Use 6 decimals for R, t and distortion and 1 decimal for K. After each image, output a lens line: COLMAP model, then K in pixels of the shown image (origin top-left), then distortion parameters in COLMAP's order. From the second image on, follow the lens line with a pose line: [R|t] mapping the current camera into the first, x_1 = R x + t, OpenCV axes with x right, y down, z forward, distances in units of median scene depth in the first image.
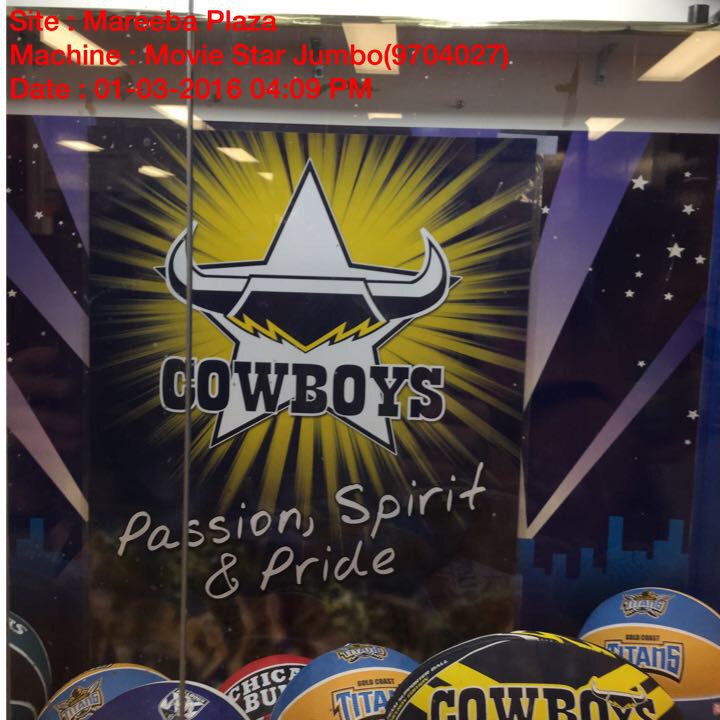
lens RADIAL K [[915.3, 0, 360.0], [0, 915.3, 360.0], [0, 0, 1]] dist [0.116703, -0.026019]
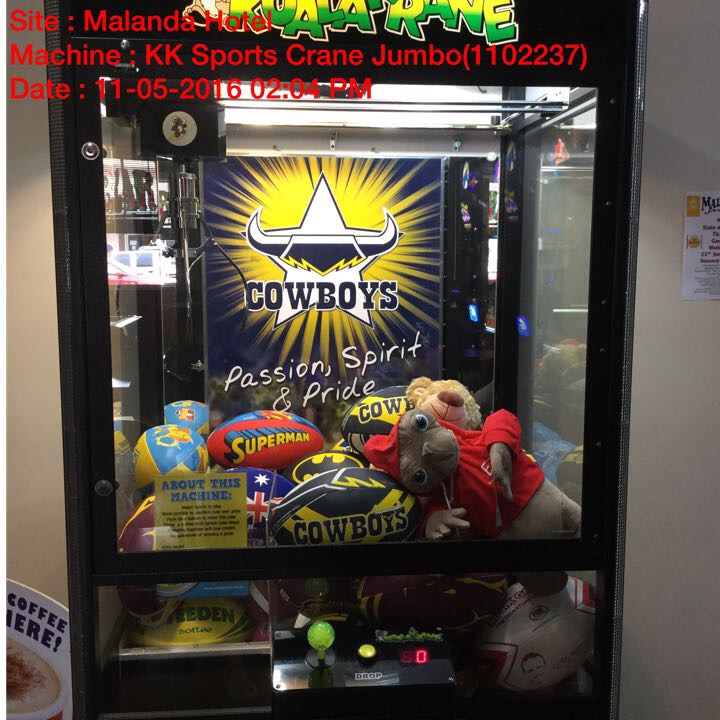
lens RADIAL K [[915.3, 0, 360.0], [0, 915.3, 360.0], [0, 0, 1]] dist [0.116703, -0.026019]
pose [[0.999479, -0.028101, -0.015904, 0.039121], [0.028967, 0.997945, 0.057151, 0.057242], [0.014265, -0.057582, 0.998239, -0.851863]]
